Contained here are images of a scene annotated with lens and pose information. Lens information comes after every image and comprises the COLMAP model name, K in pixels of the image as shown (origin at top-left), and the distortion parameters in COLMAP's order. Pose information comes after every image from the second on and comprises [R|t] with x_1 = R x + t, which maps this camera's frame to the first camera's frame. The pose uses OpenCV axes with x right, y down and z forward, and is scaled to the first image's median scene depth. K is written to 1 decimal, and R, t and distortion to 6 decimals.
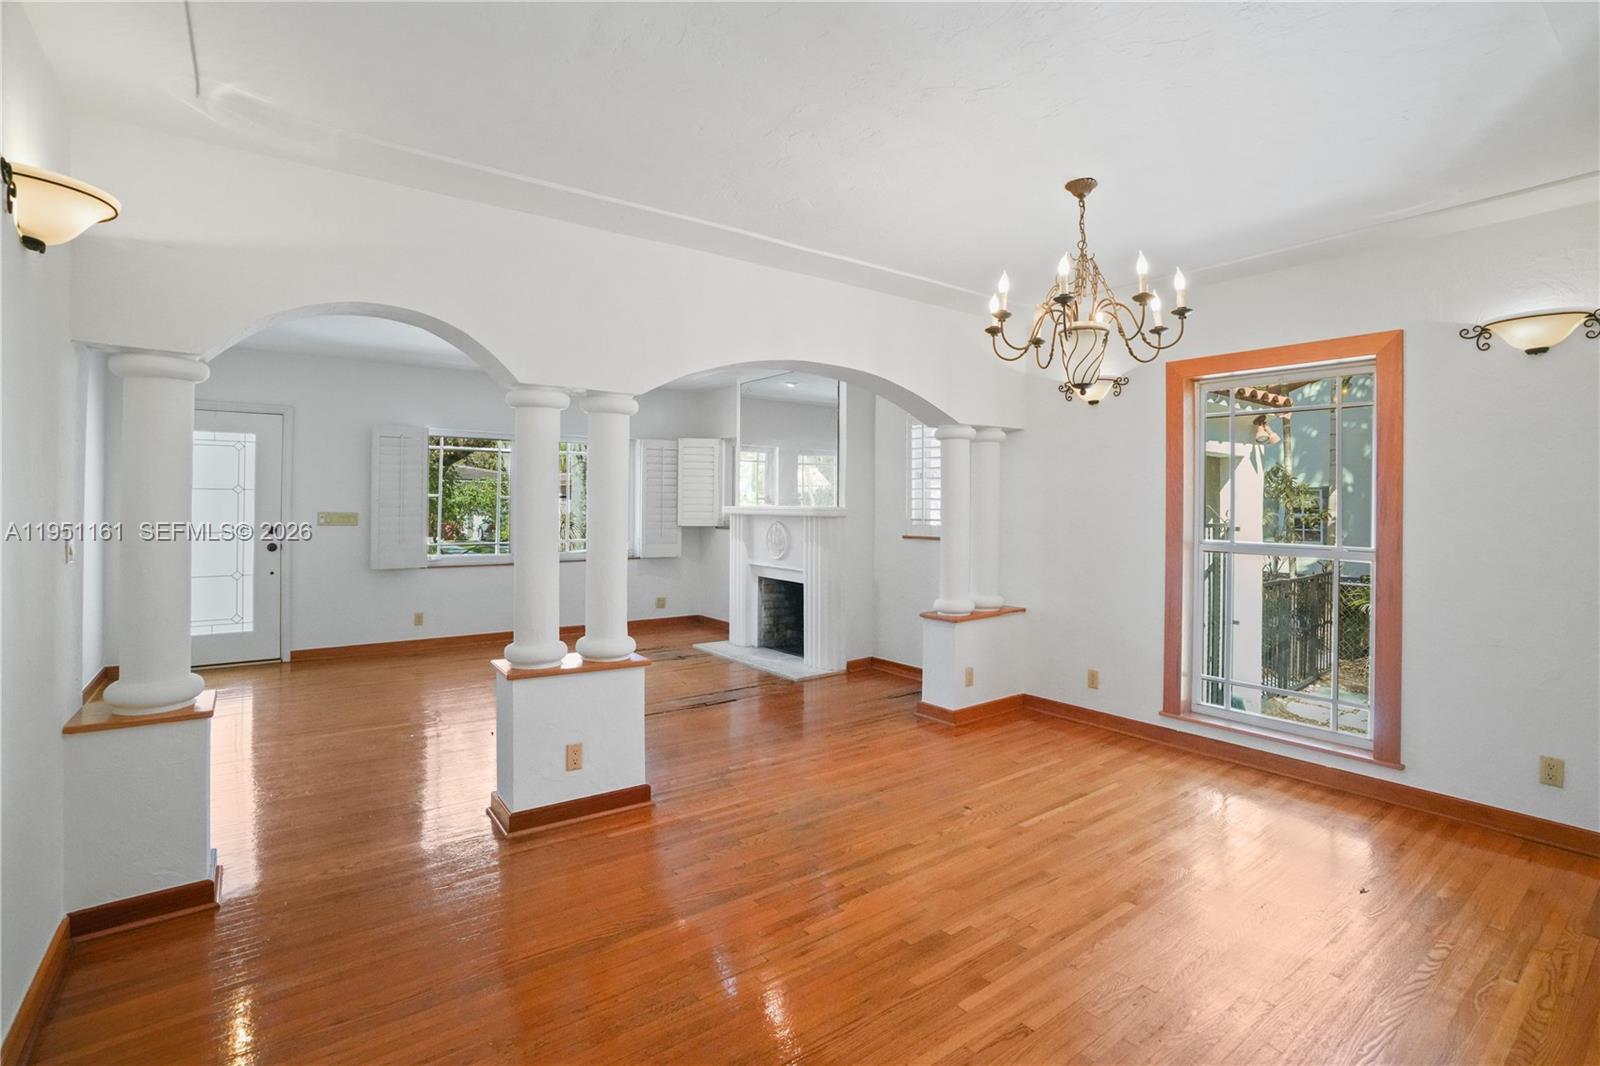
lens RADIAL K [[731.1, 0, 797.7], [0, 731.1, 505.4], [0, 0, 1]] dist [-0.040688, 0.000071]
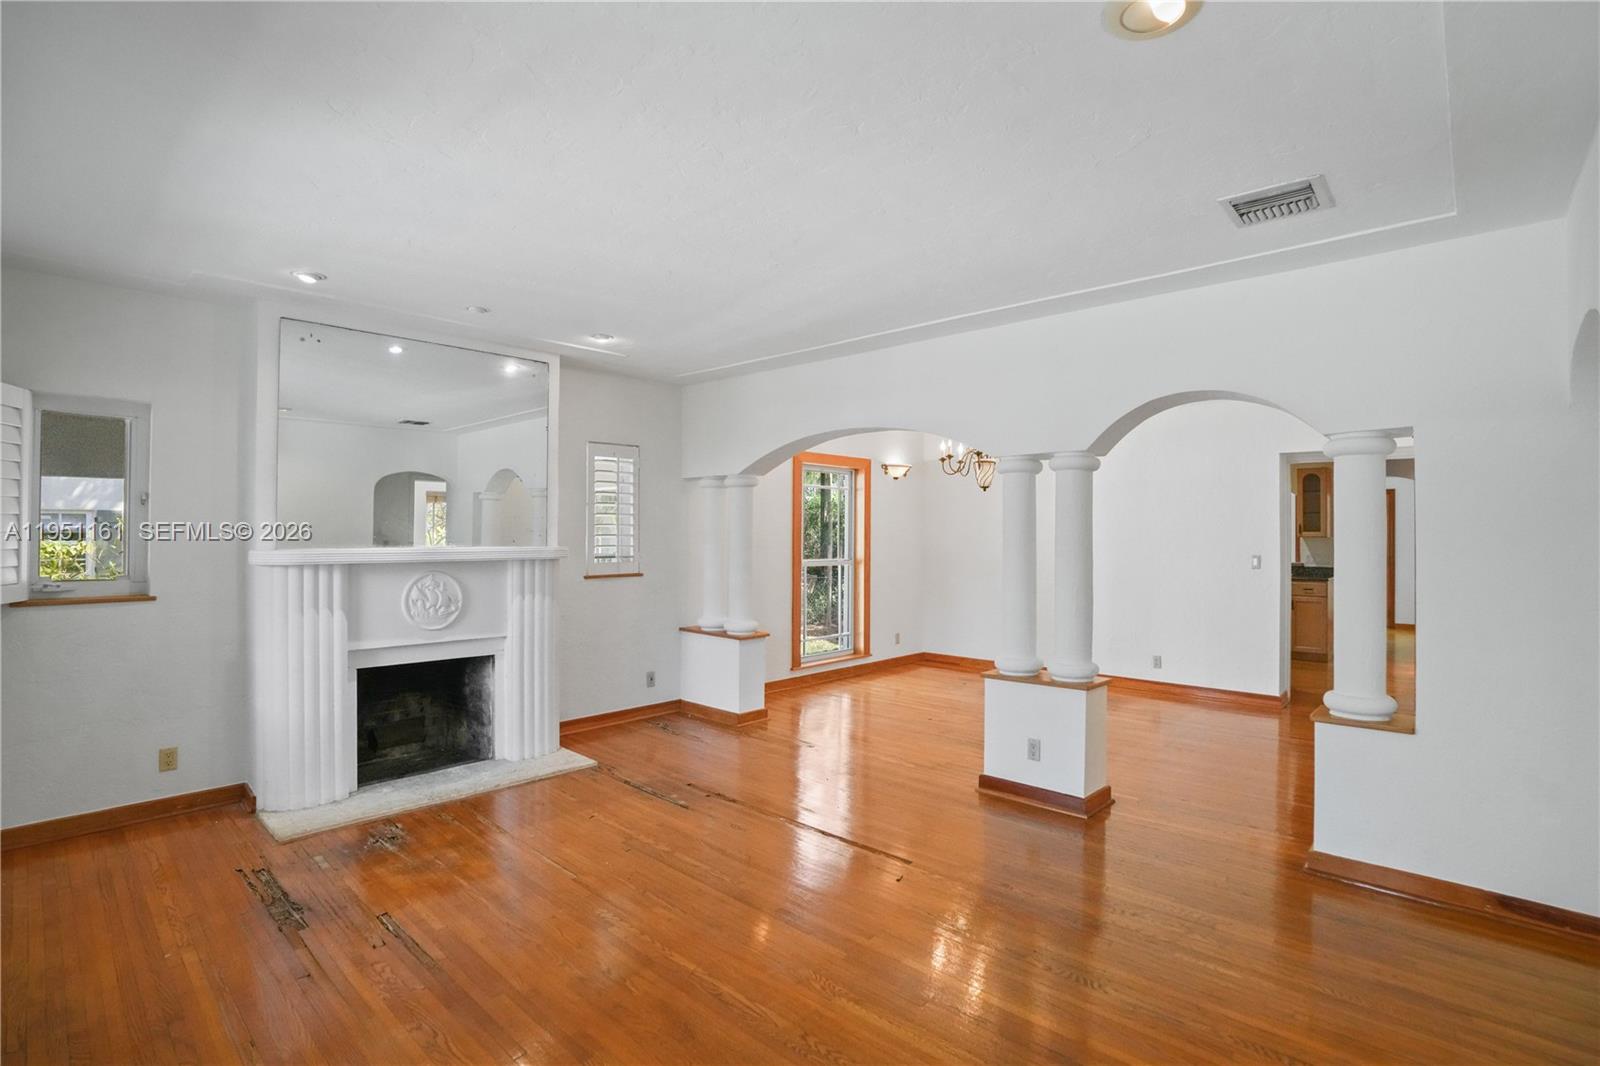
lens RADIAL K [[779.6, 0, 800.0], [0, 779.6, 533.0], [0, 0, 1]] dist [-0.025411, 0.000430]
pose [[-0.165599, -0.012547, 0.986113, -0.920262], [-0.006705, 0.999910, 0.011597, -0.026445], [-0.986170, -0.004692, -0.165668, 0.972490]]
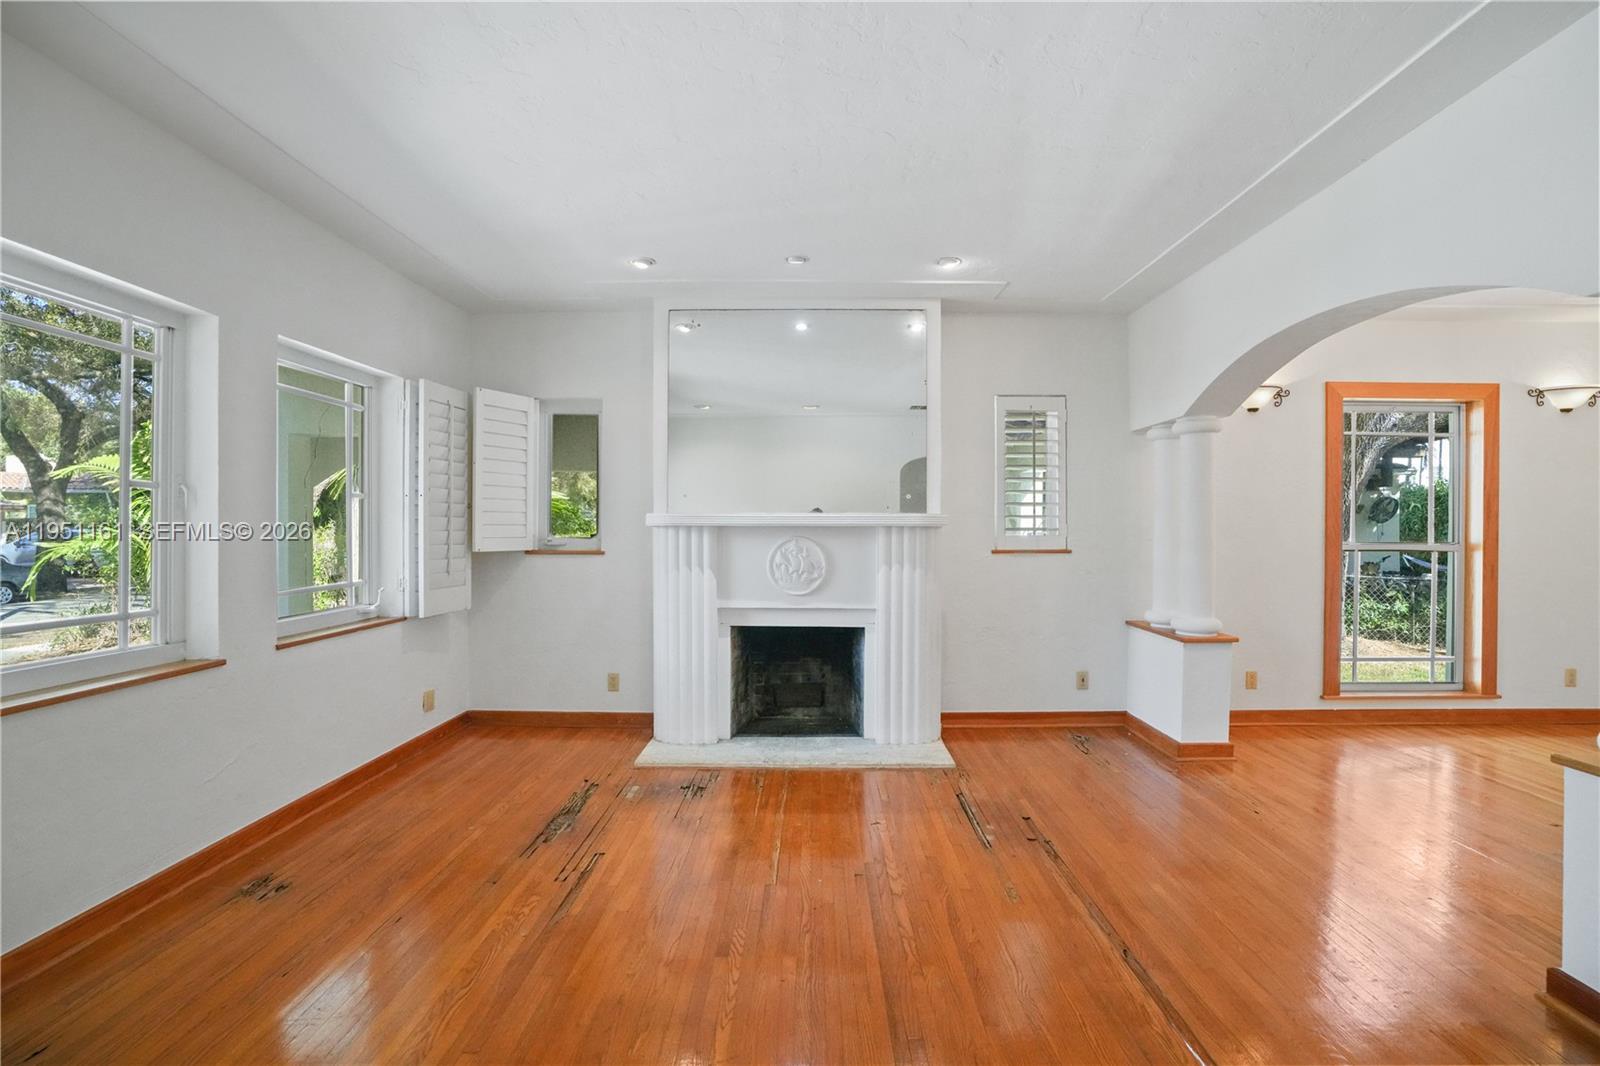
lens RADIAL K [[742.2, 0, 800.0], [0, 742.2, 533.0], [0, 0, 1]] dist [-0.079256, 0.033076]
pose [[0.616638, -0.012112, 0.787154, -0.658249], [0.004115, 0.999918, 0.012161, 0.013773], [-0.787236, -0.004260, 0.616637, 0.730299]]
